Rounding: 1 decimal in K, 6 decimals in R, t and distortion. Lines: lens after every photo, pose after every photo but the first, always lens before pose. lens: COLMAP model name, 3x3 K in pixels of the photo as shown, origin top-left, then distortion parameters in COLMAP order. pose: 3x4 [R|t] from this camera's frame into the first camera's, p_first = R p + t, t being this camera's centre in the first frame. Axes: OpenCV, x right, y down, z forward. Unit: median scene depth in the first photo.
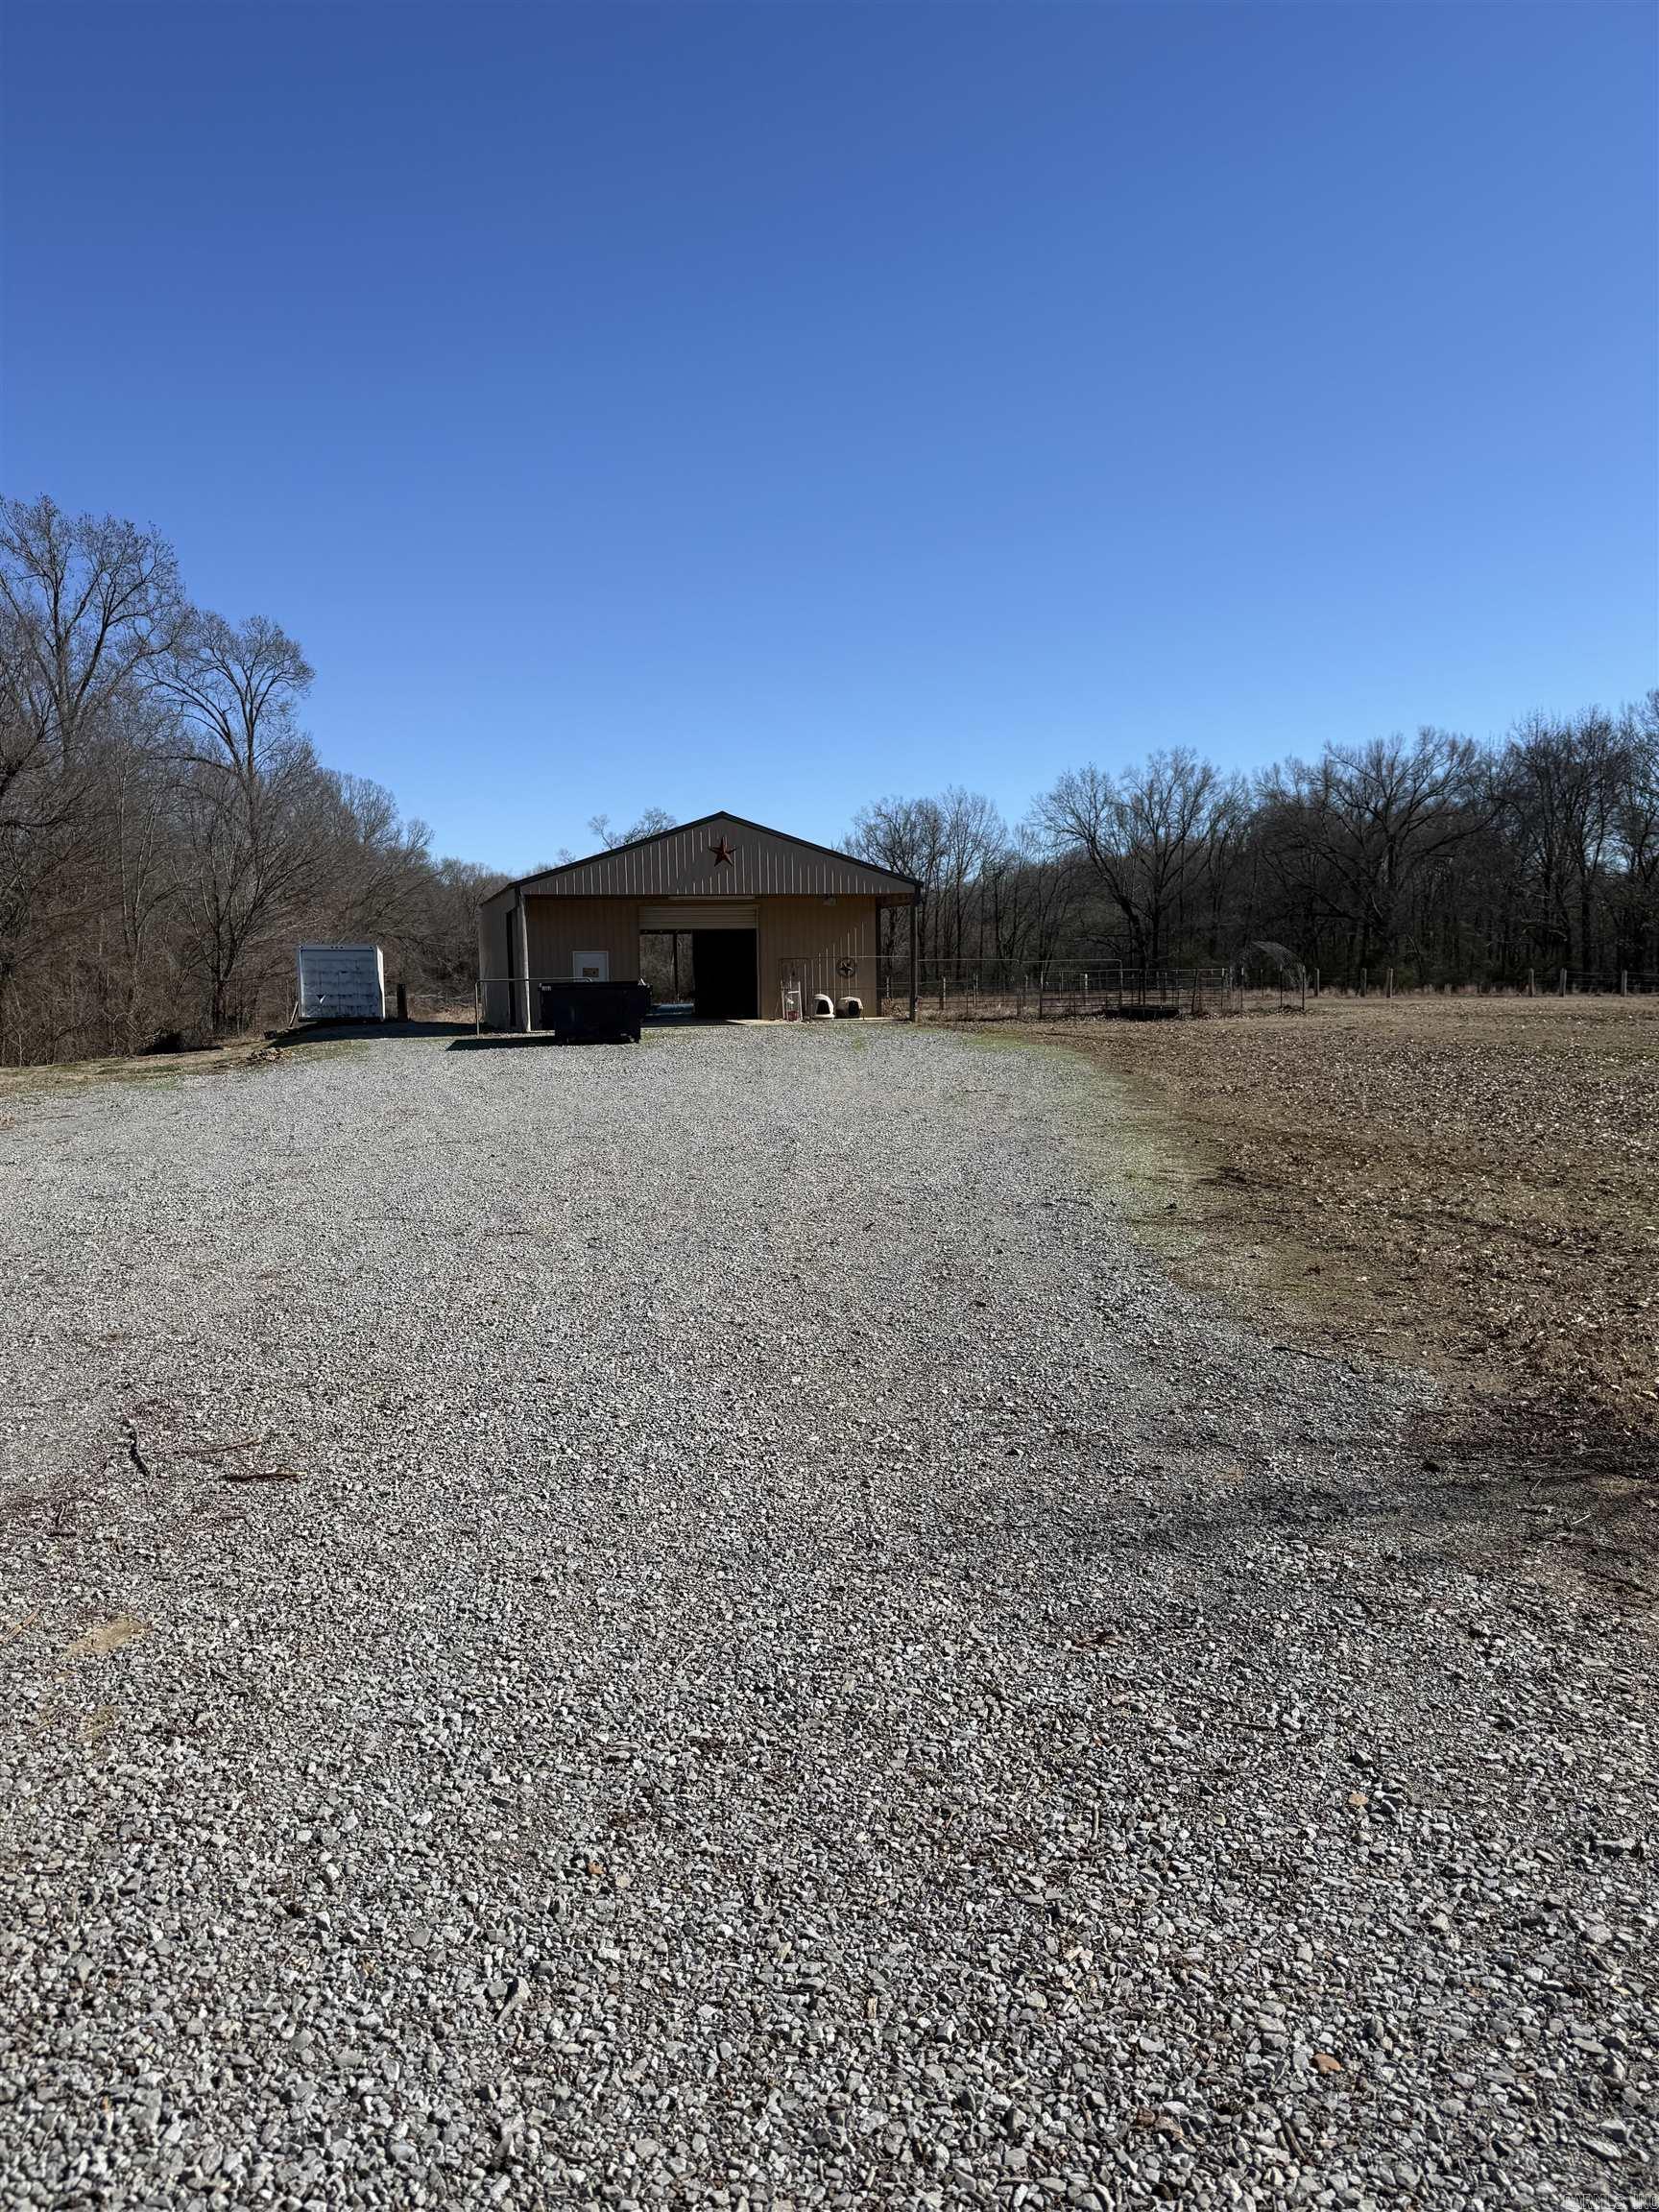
lens RADIAL K [[1556.6, 0, 829.5], [0, 1556.6, 1106.0], [0, 0, 1]] dist [-0.000080, -0.000397]
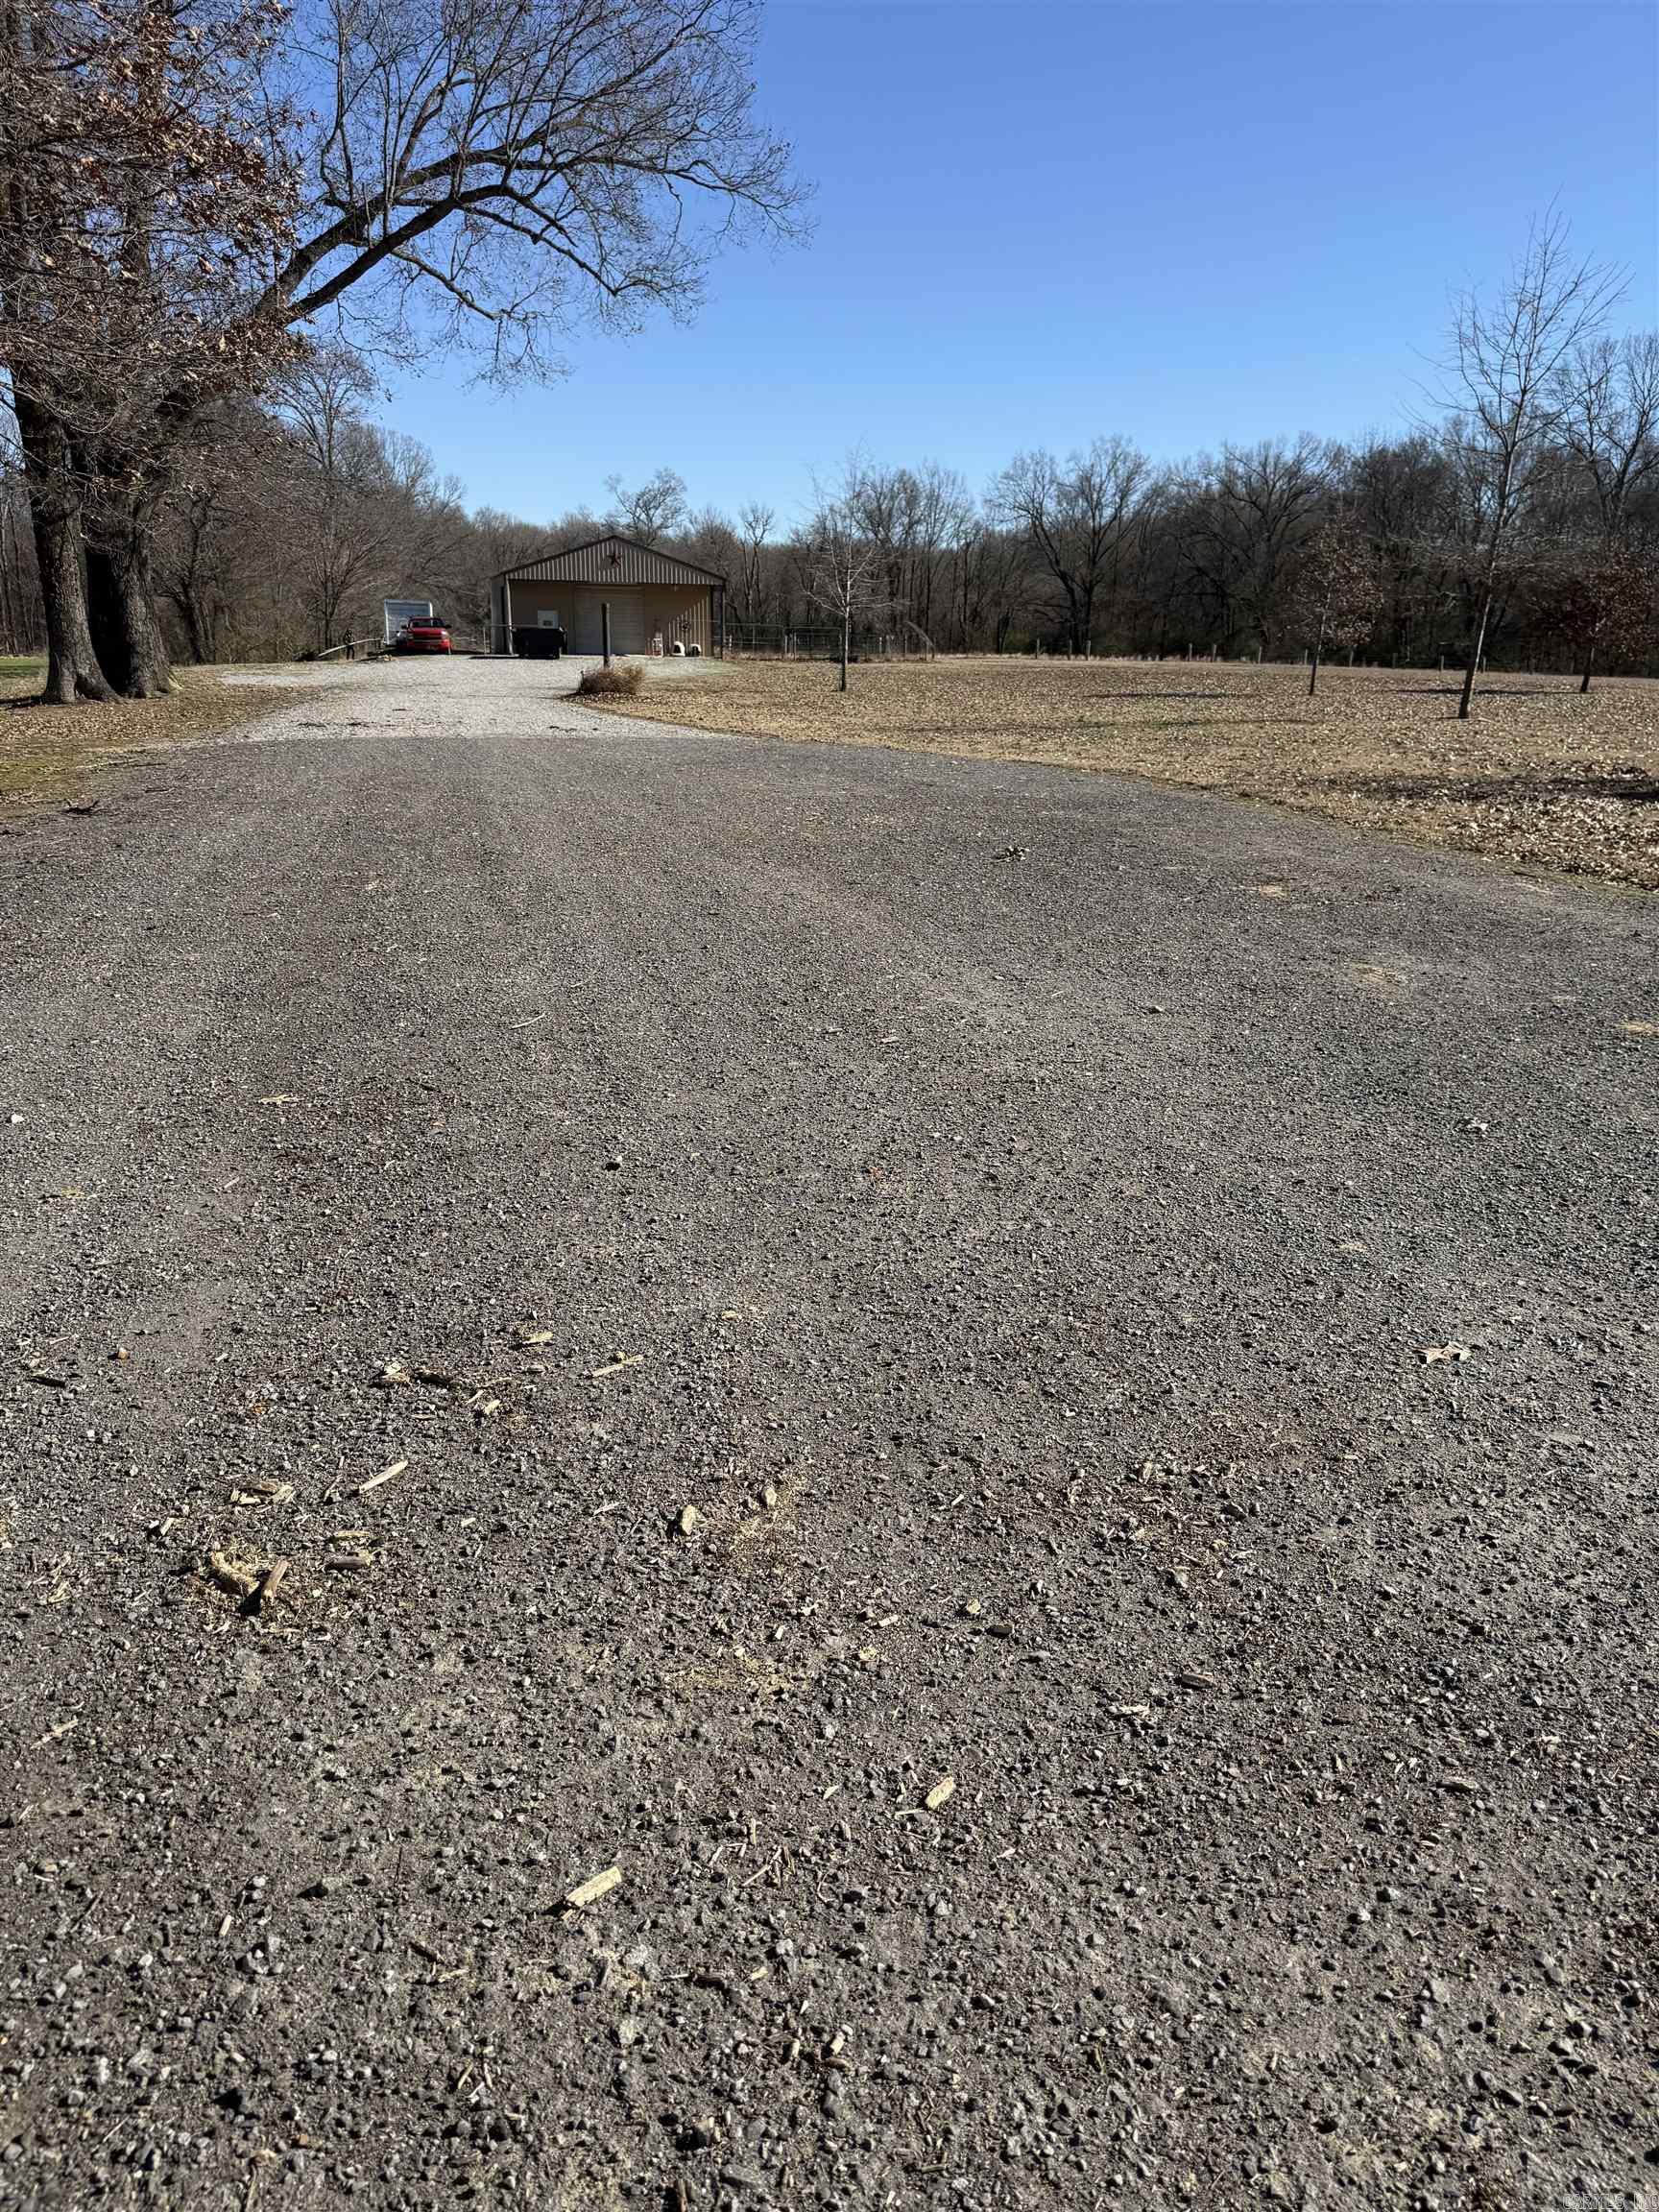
lens RADIAL K [[1556.6, 0, 829.5], [0, 1556.6, 1106.0], [0, 0, 1]] dist [-0.000080, -0.000397]
pose [[0.998654, 0.048143, -0.019305, 0.060608], [-0.042968, 0.976320, 0.212020, 0.016147], [0.029055, -0.210905, 0.977075, -0.222127]]
